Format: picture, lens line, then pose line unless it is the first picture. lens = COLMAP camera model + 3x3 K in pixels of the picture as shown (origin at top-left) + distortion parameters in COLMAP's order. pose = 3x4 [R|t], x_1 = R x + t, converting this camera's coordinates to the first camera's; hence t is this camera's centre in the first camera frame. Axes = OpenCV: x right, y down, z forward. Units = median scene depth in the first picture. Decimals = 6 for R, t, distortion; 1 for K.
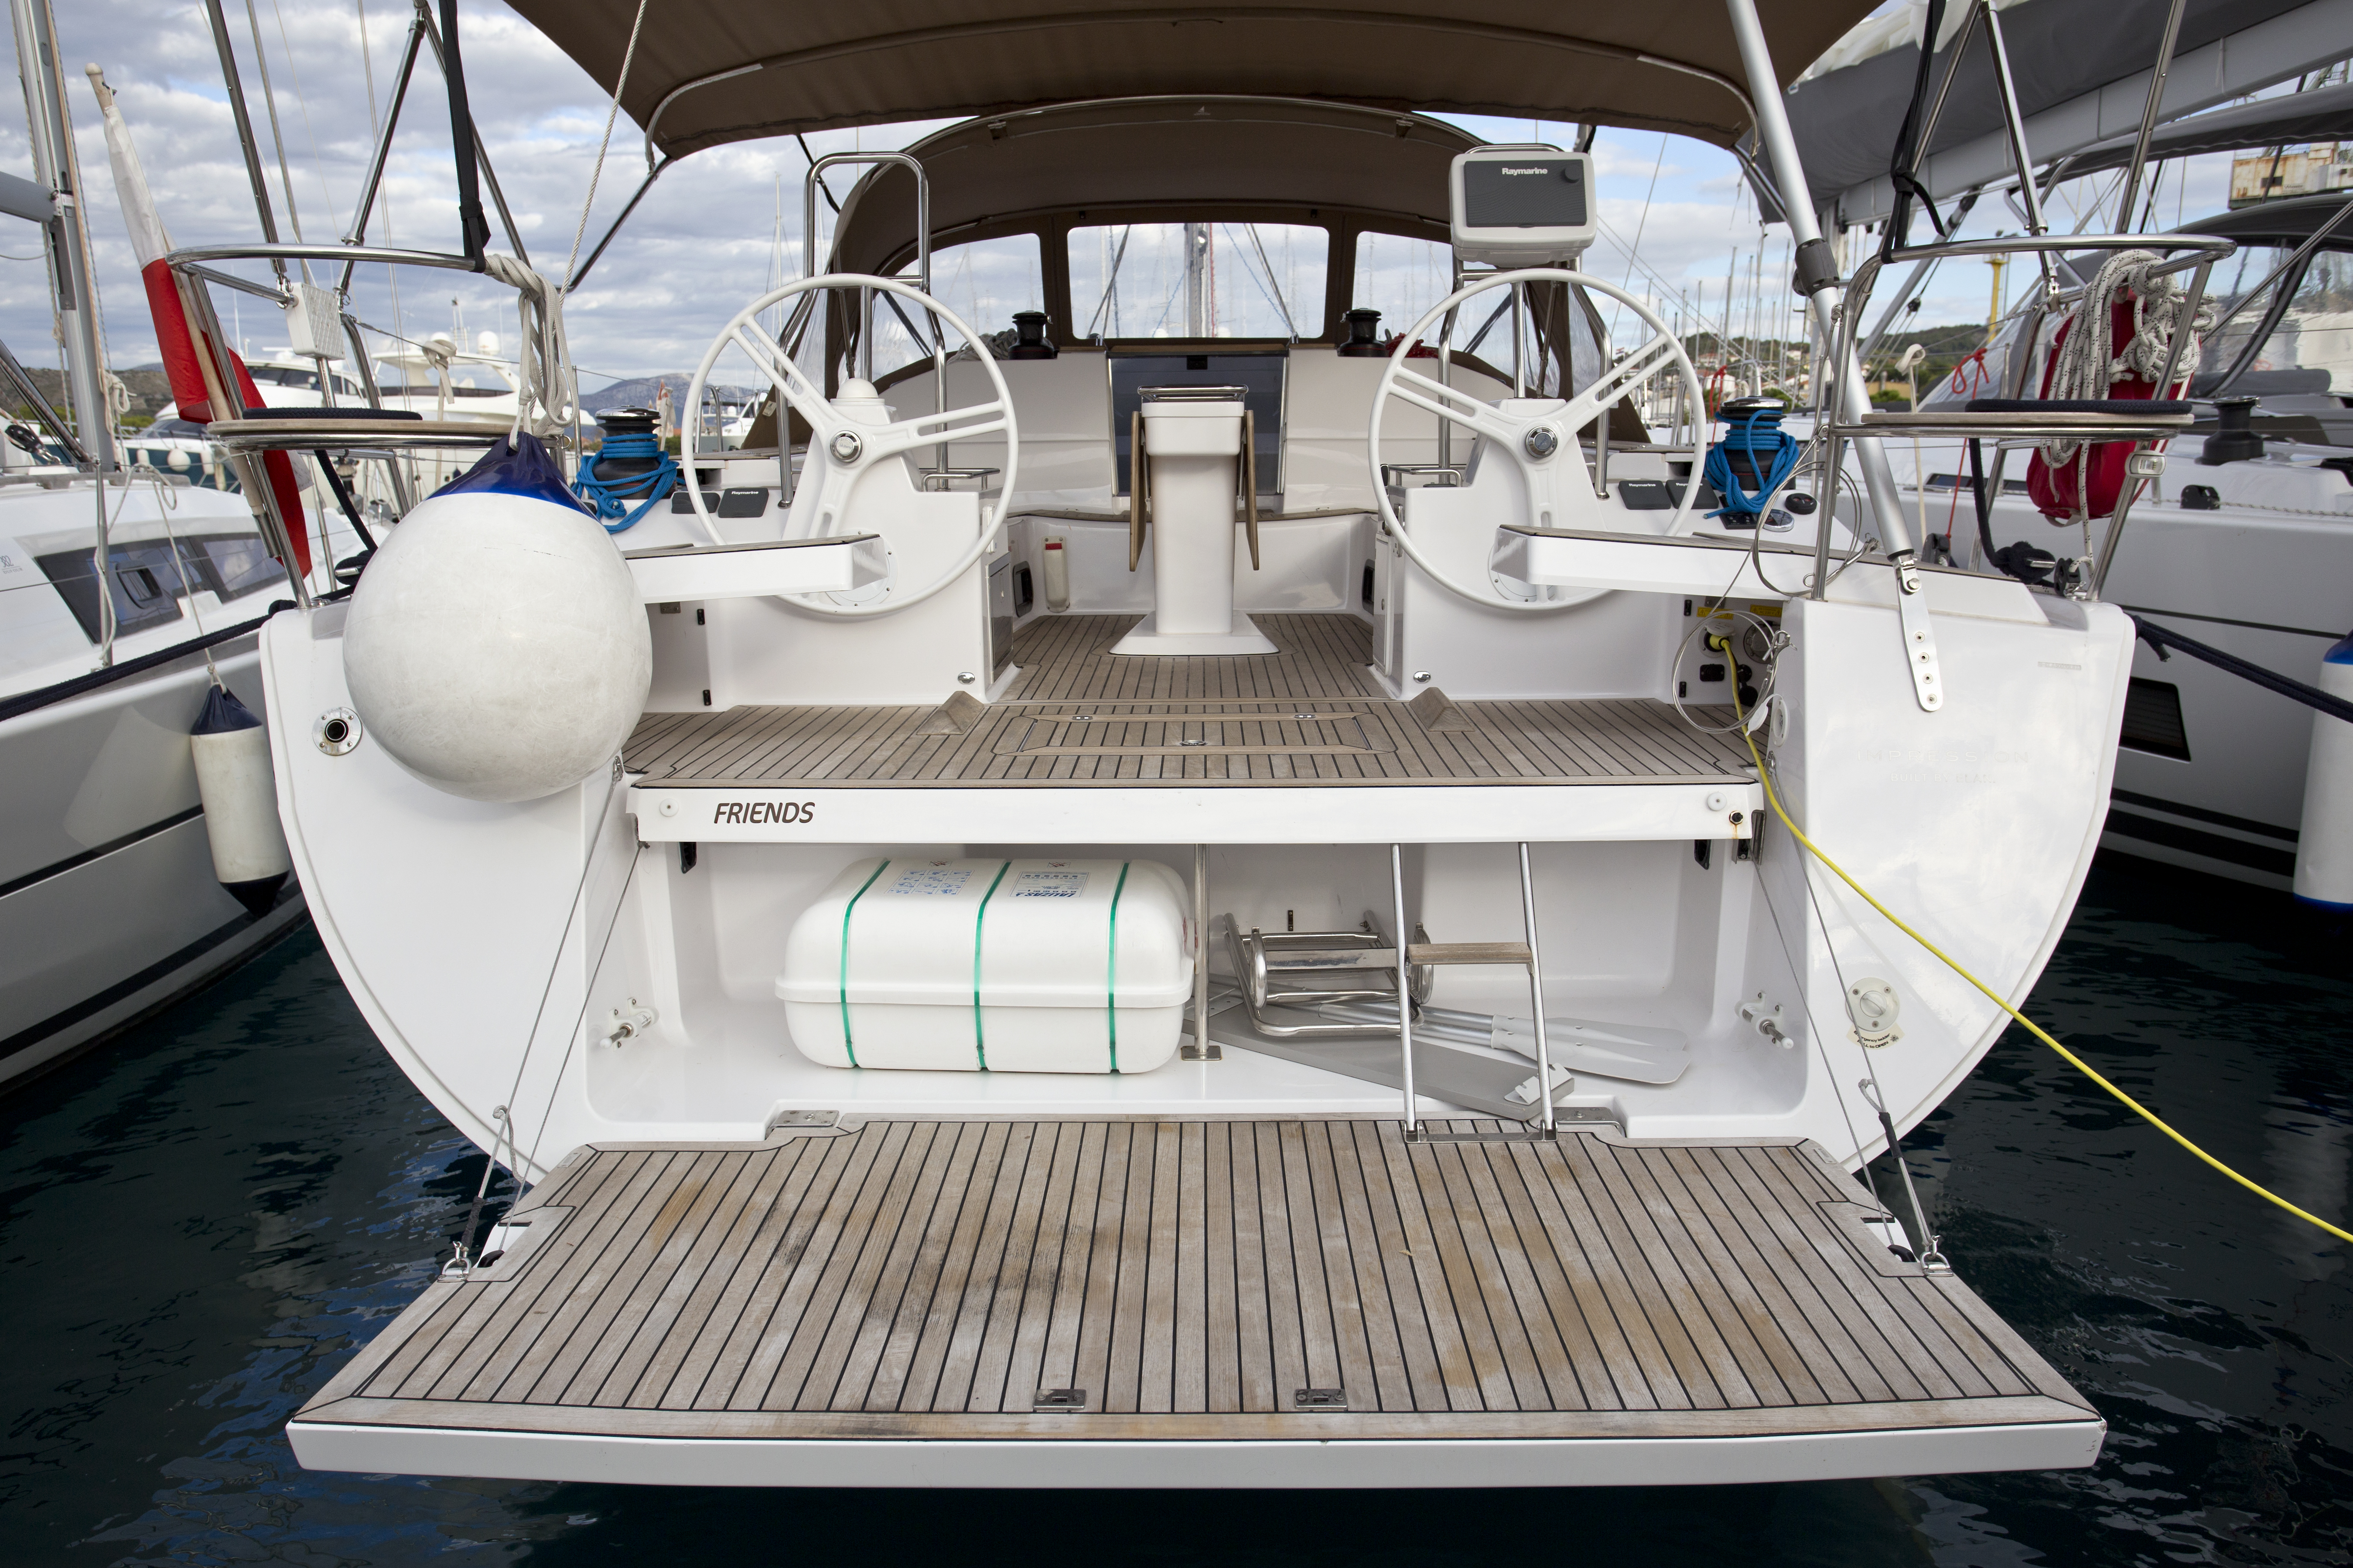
lens RADIAL K [[1749.3, 0, 1176.5], [0, 1749.3, 784.0], [0, 0, 1]] dist [0.008697, 0.003341]
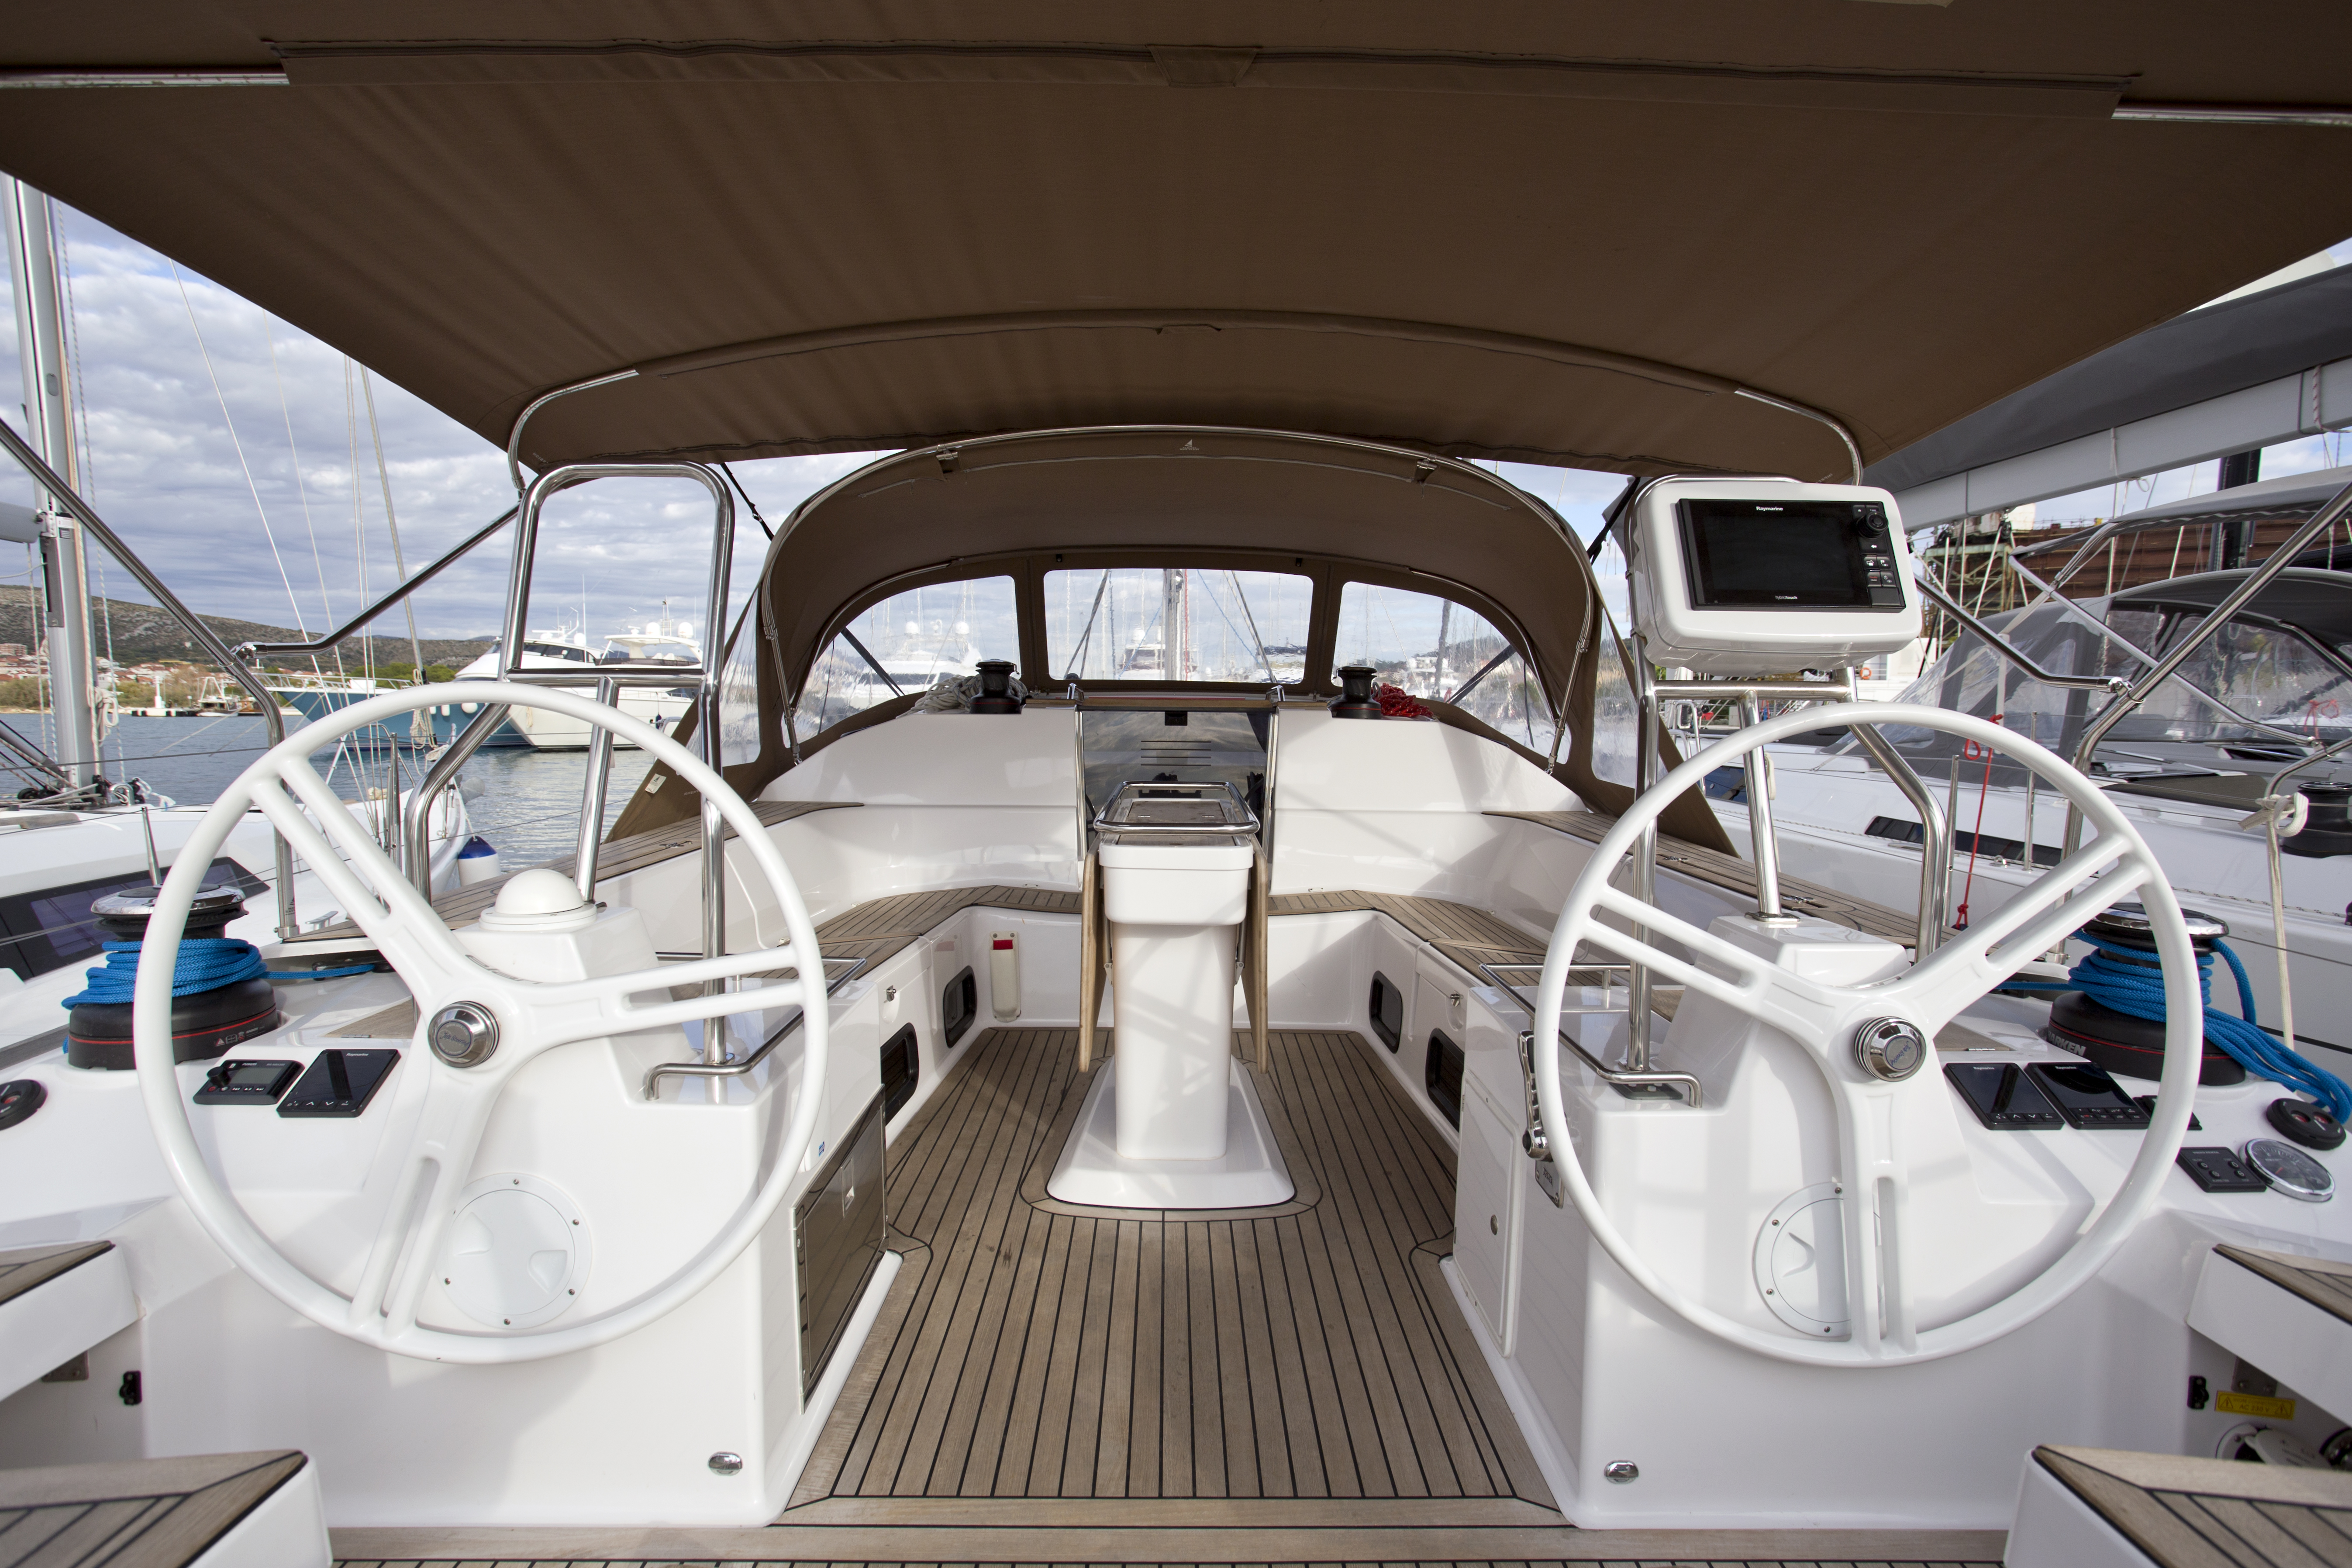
lens RADIAL K [[1128.6, 0, 1176.0], [0, 1128.6, 784.0], [0, 0, 1]] dist [-0.000400, 0.000375]
pose [[0.999585, 0.018641, 0.021951, -0.001119], [-0.016099, 0.993714, -0.110788, -0.153051], [-0.023878, 0.110389, 0.993602, 0.451966]]
